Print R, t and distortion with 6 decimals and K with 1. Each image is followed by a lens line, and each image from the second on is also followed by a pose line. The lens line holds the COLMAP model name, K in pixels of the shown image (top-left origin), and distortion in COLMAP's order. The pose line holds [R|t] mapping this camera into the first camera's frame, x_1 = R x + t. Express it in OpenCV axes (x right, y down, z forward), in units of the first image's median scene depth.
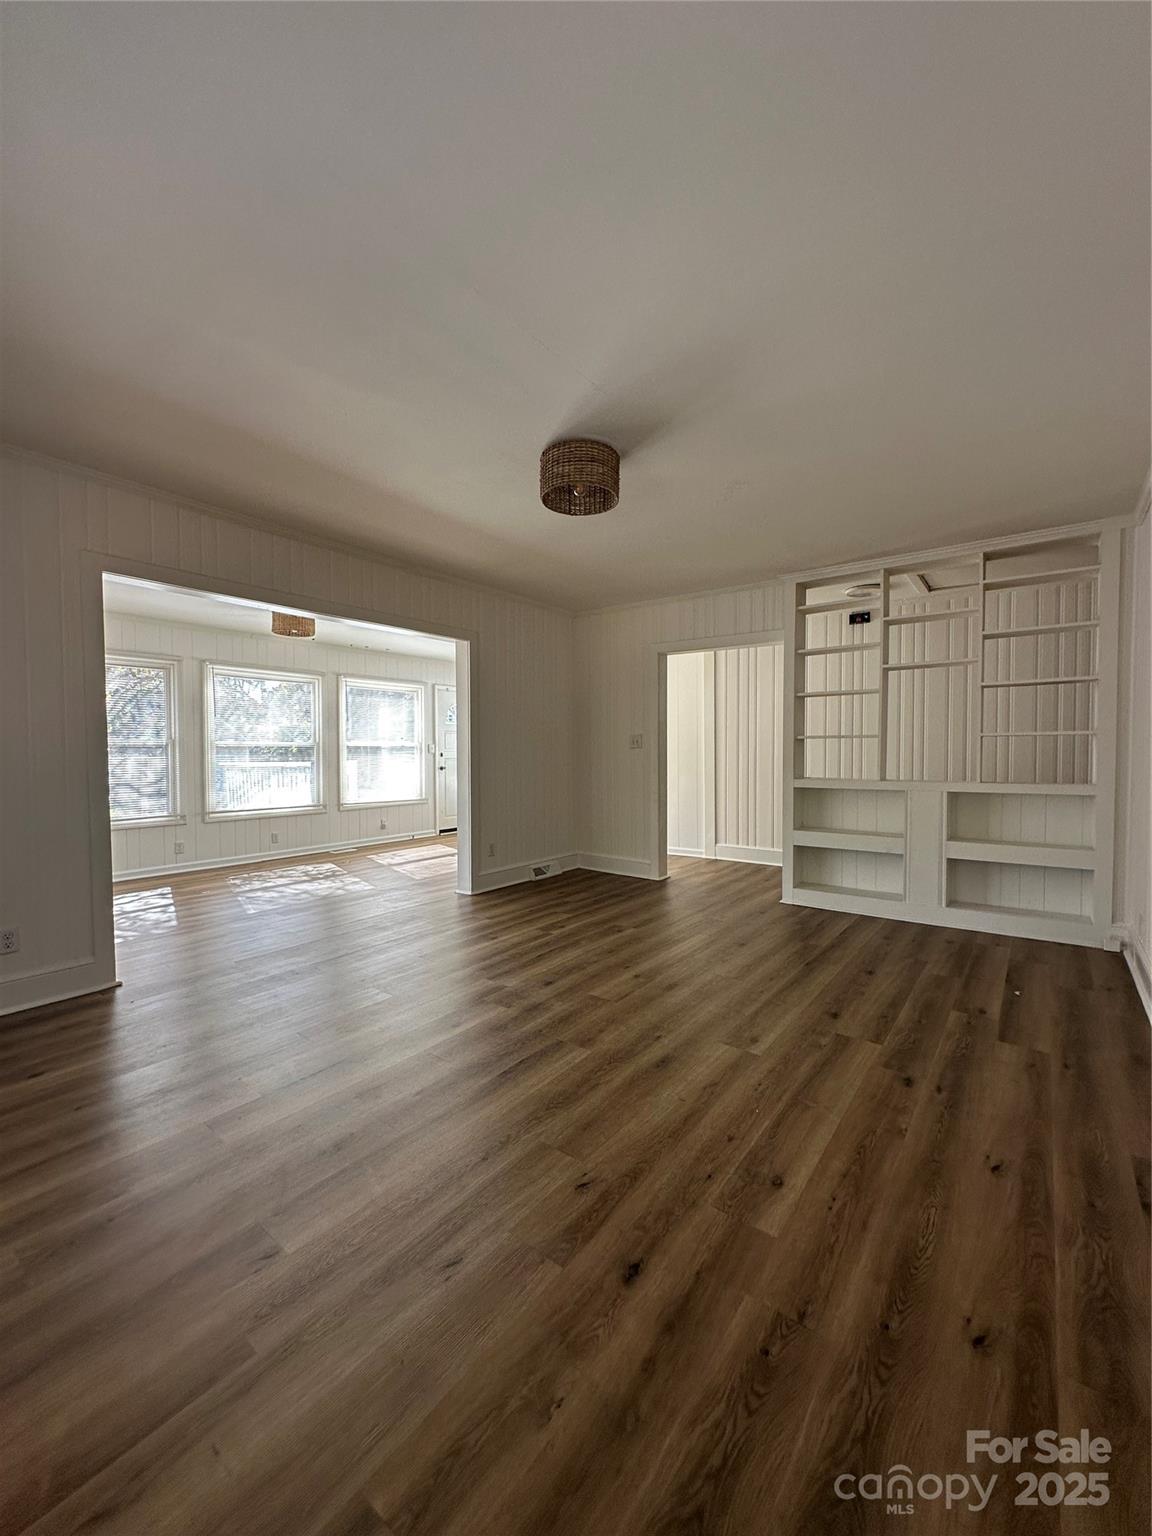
lens RADIAL K [[613.3, 0, 575.1], [0, 613.3, 767.8], [0, 0, 1]] dist [-0.007622, 0.001587]
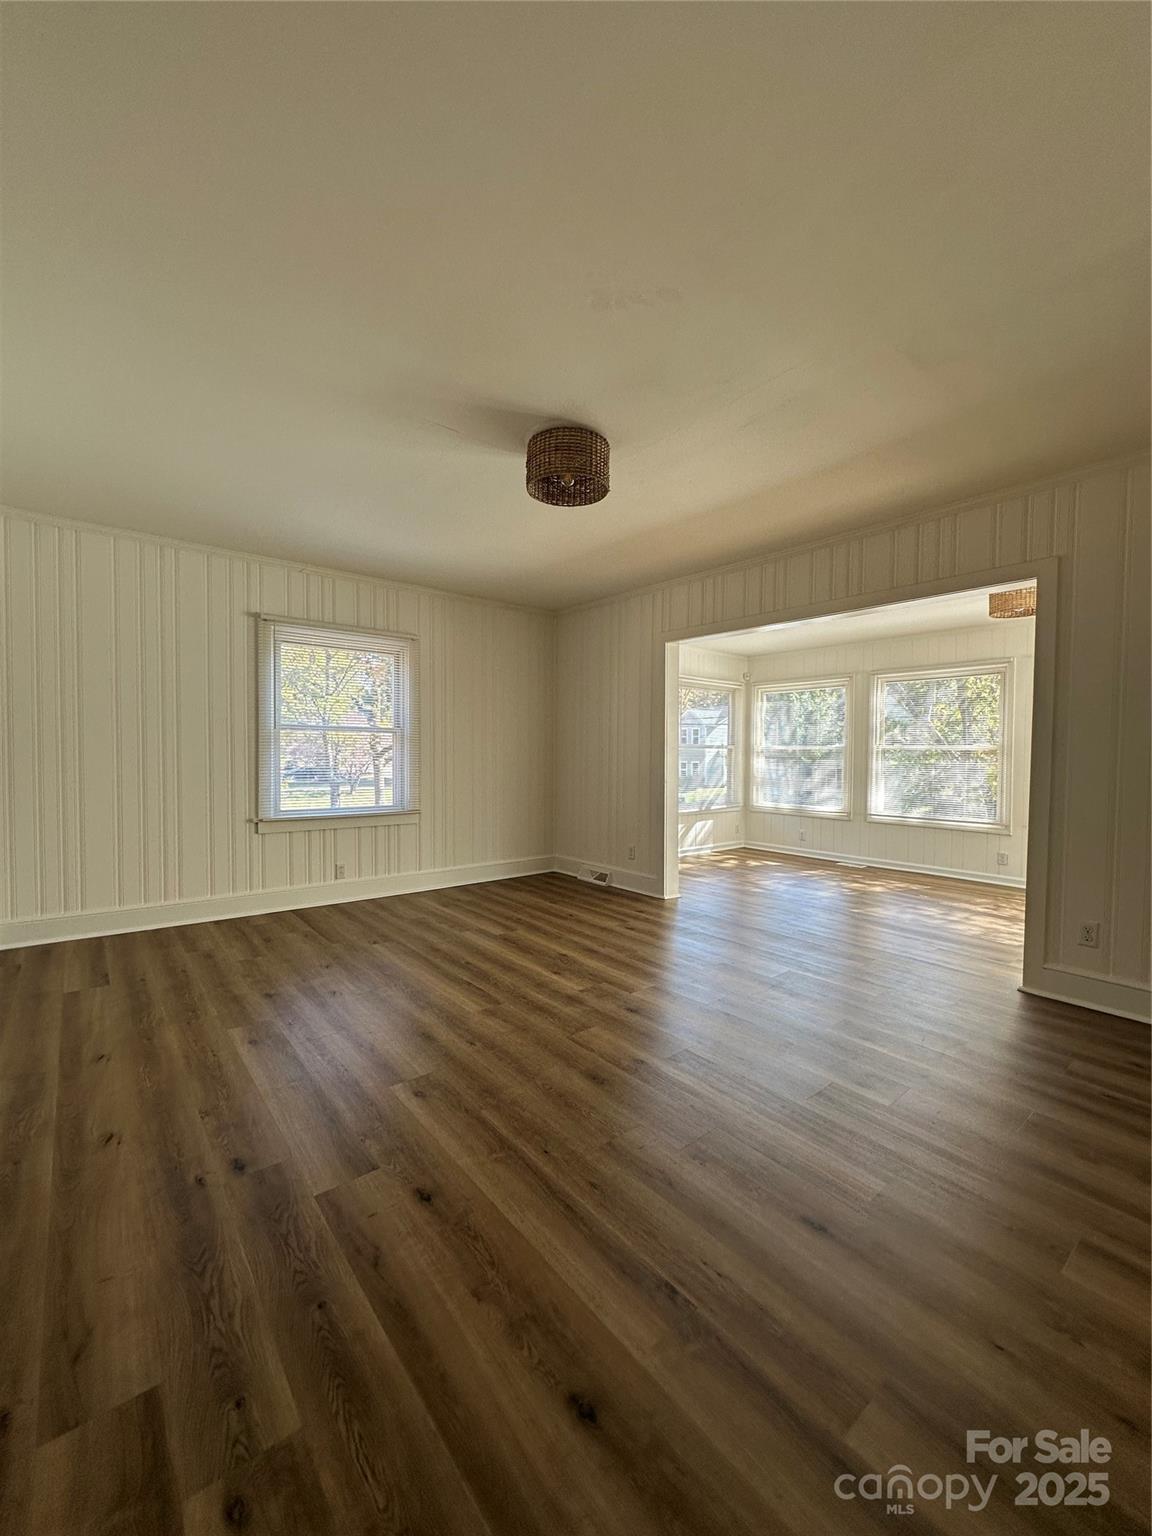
lens RADIAL K [[613.3, 0, 575.1], [0, 613.3, 767.8], [0, 0, 1]] dist [-0.007622, 0.001587]
pose [[-0.232040, 0.022191, -0.972453, 0.763897], [-0.040428, 0.998656, 0.032435, -0.026056], [0.971866, 0.046841, -0.230831, 1.007208]]
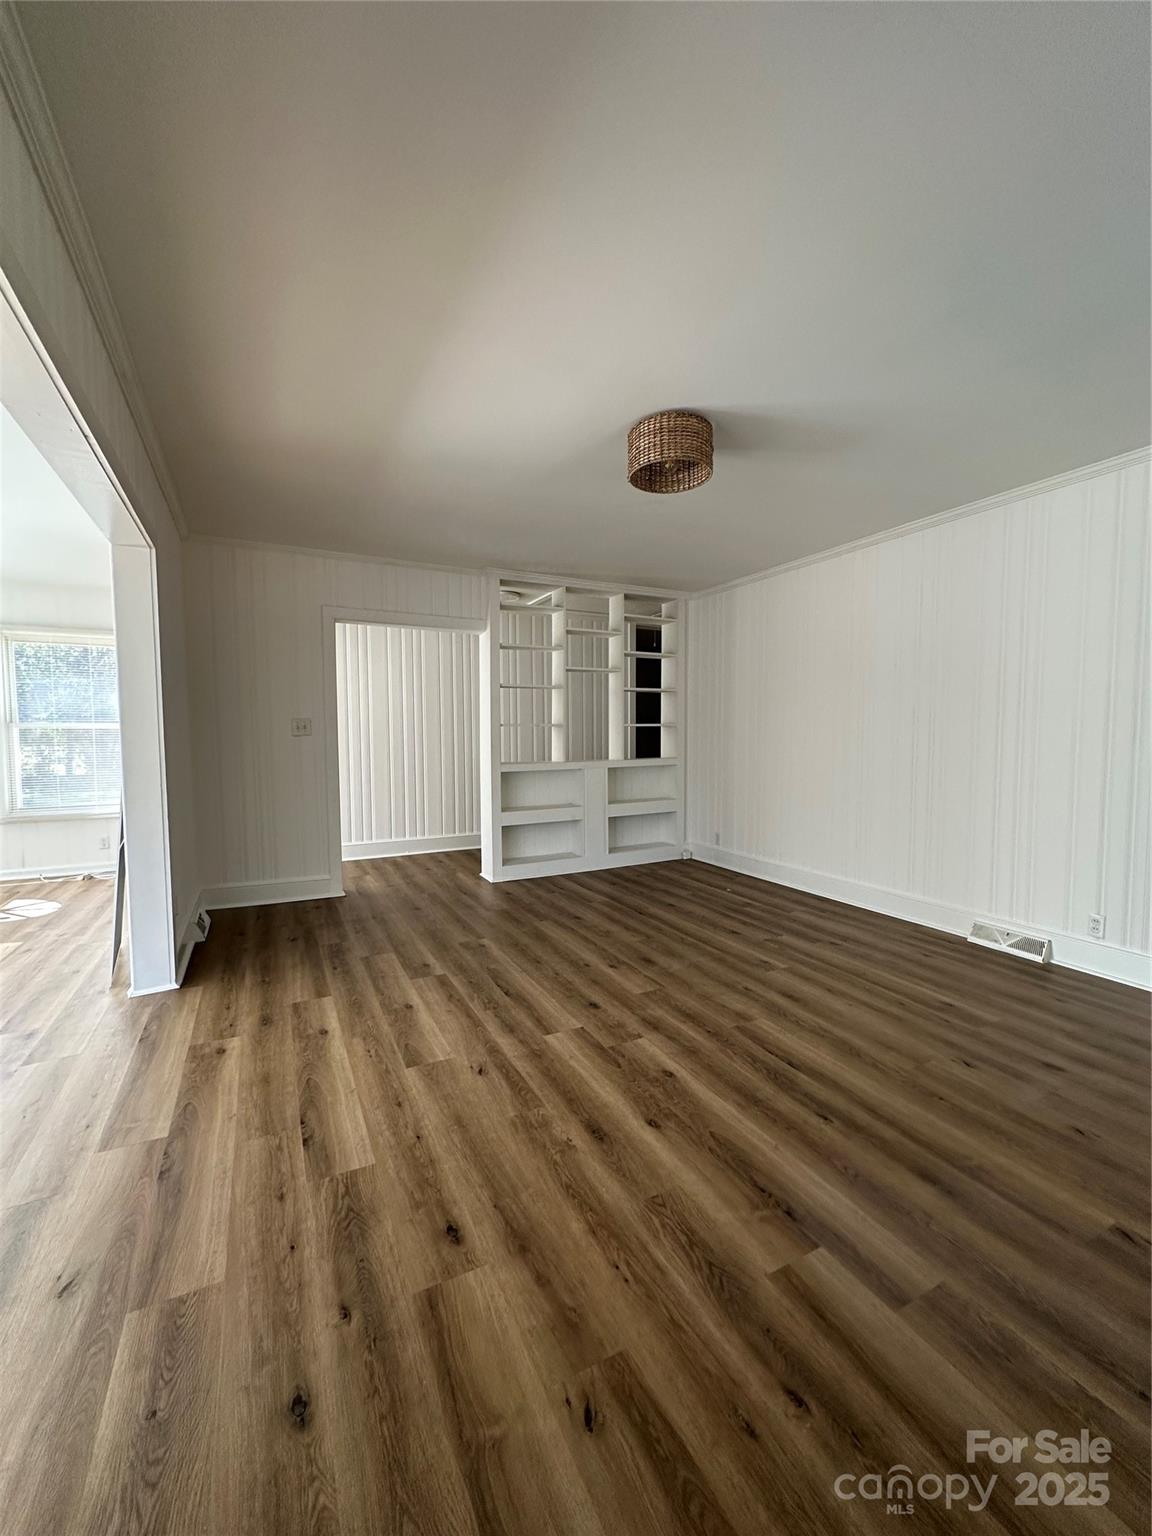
lens RADIAL K [[613.3, 0, 575.1], [0, 613.3, 767.8], [0, 0, 1]] dist [-0.007622, 0.001587]
pose [[0.433393, -0.051583, 0.899727, -0.752242], [0.029396, 0.998638, 0.043094, -0.024611], [-0.900725, 0.007772, 0.434320, 0.581425]]
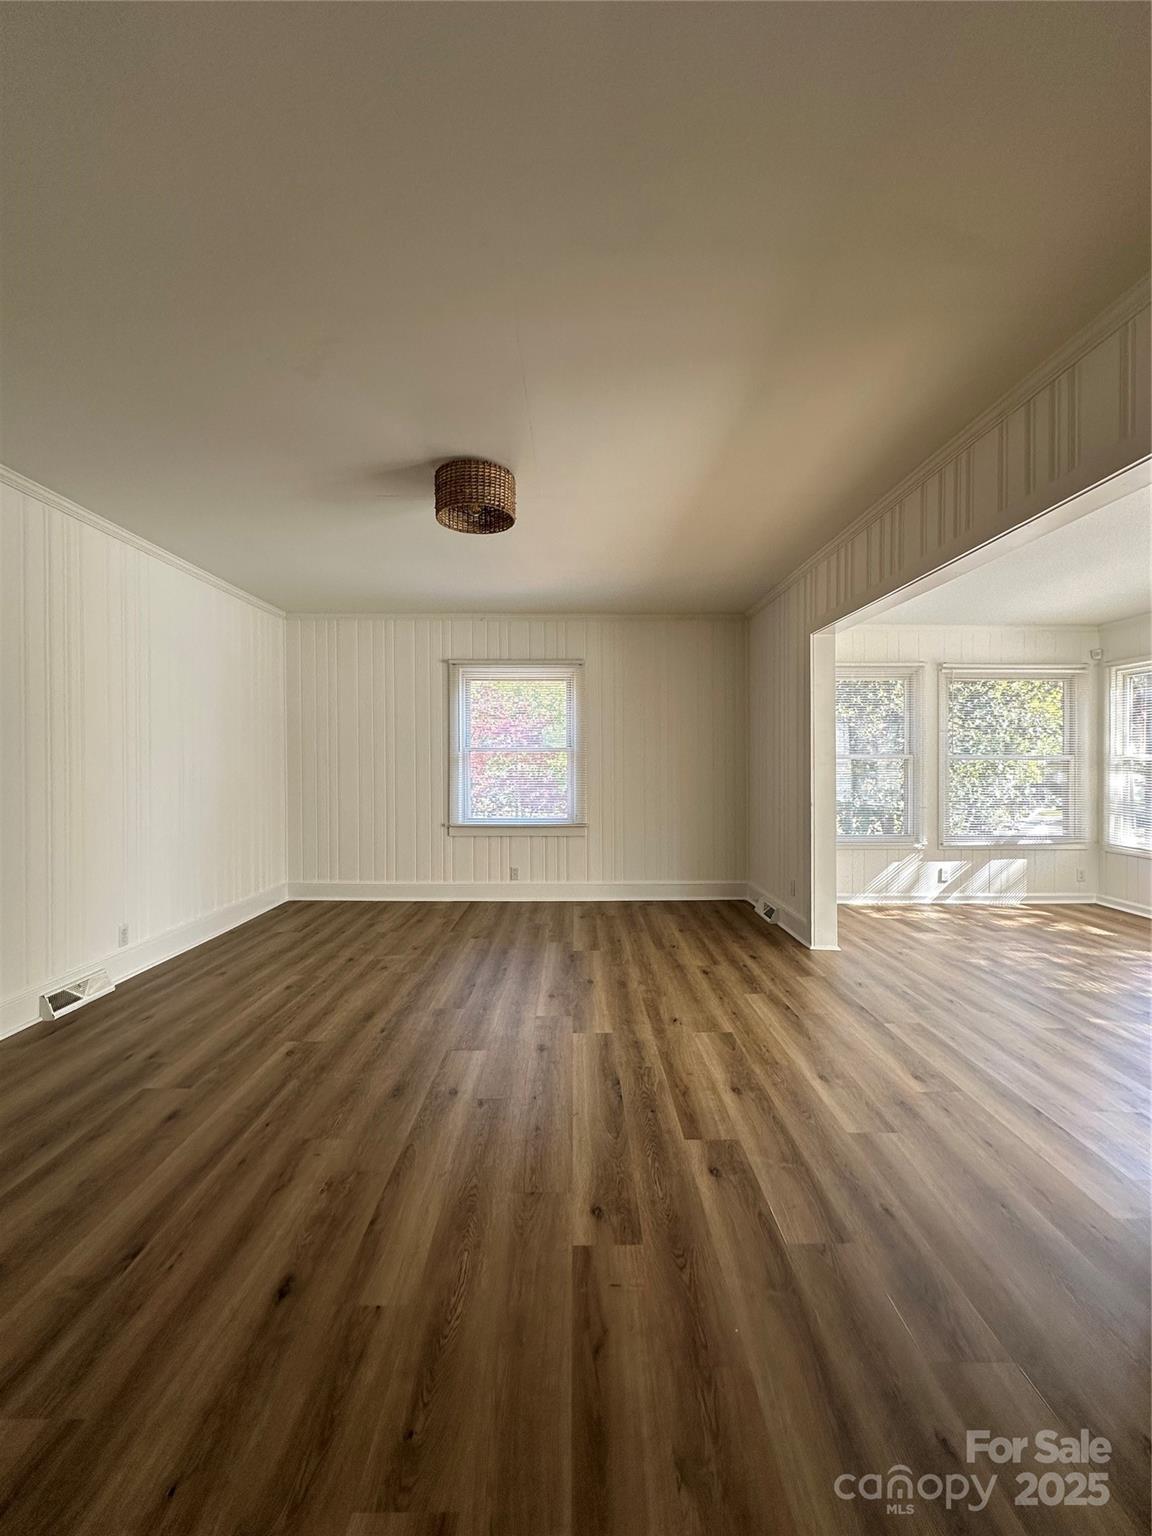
lens RADIAL K [[613.3, 0, 575.1], [0, 613.3, 767.8], [0, 0, 1]] dist [-0.007622, 0.001587]
pose [[-0.793172, 0.006662, -0.608961, 0.390781], [-0.017591, 0.999272, 0.033844, -0.056897], [0.608743, 0.037556, -0.792478, 1.527498]]
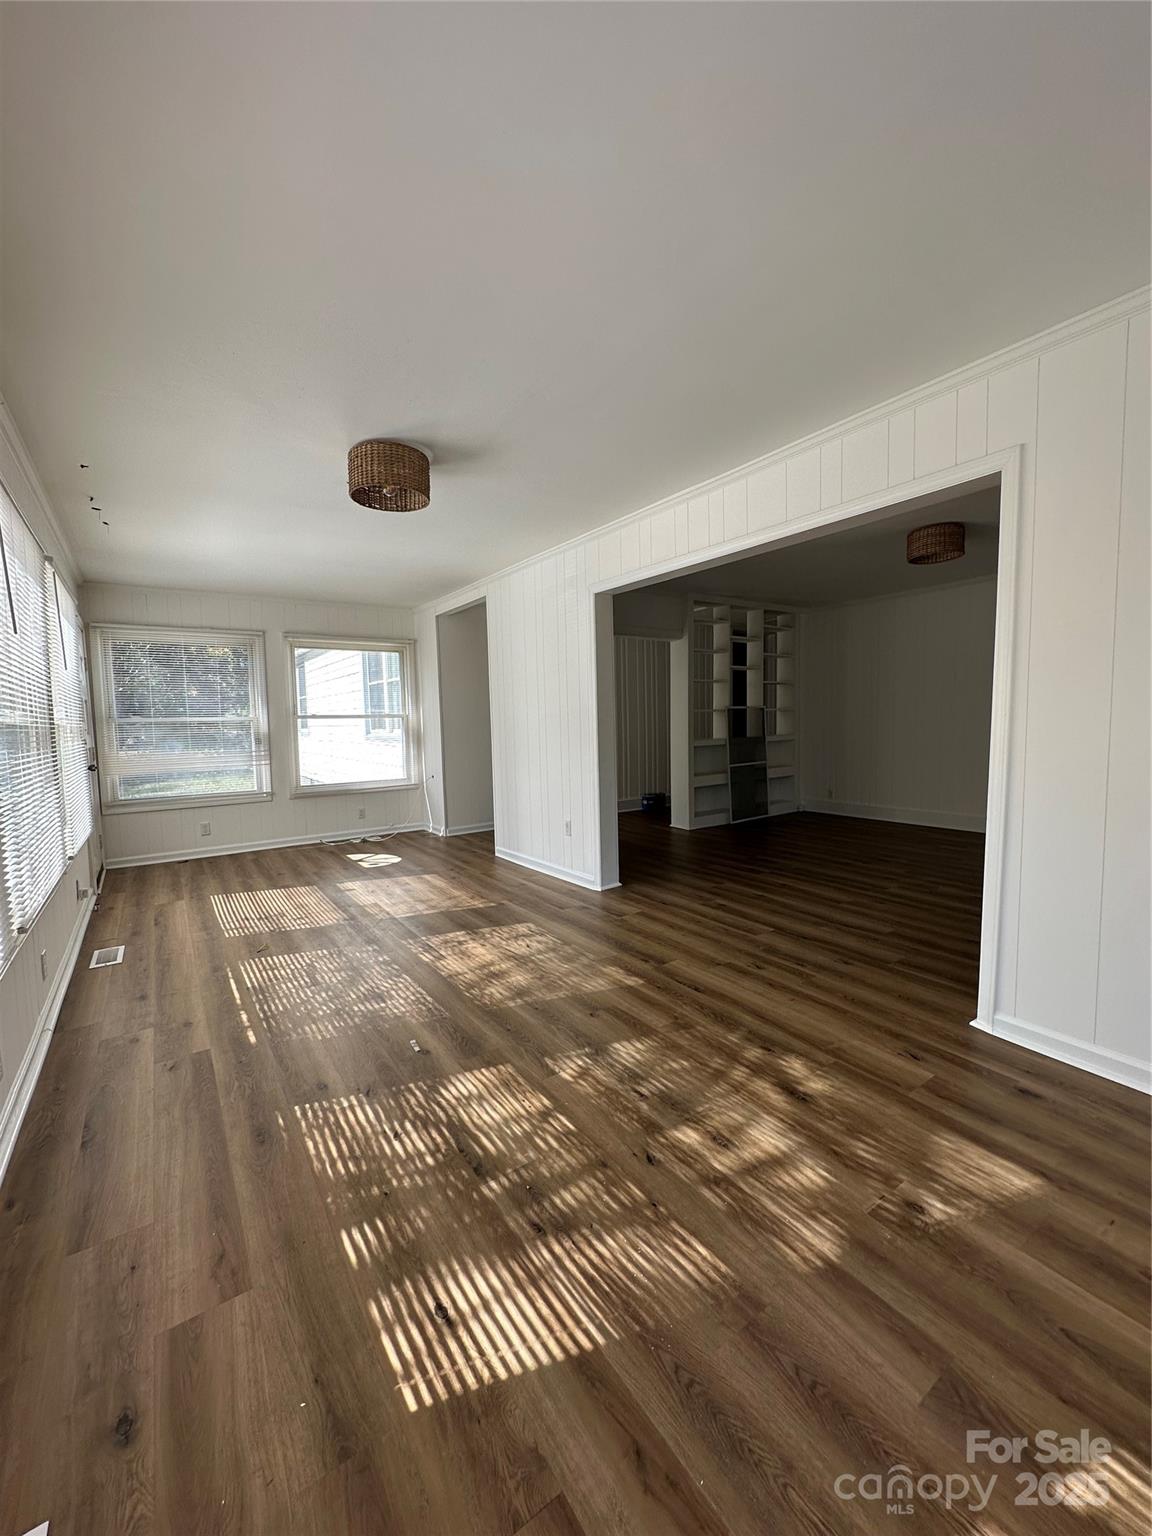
lens RADIAL K [[613.3, 0, 575.1], [0, 613.3, 767.8], [0, 0, 1]] dist [-0.007622, 0.001587]
pose [[0.314250, -0.078113, 0.946121, -1.472005], [0.049142, 0.996611, 0.065959, -0.035203], [-0.948067, 0.025767, 0.317024, 1.124038]]
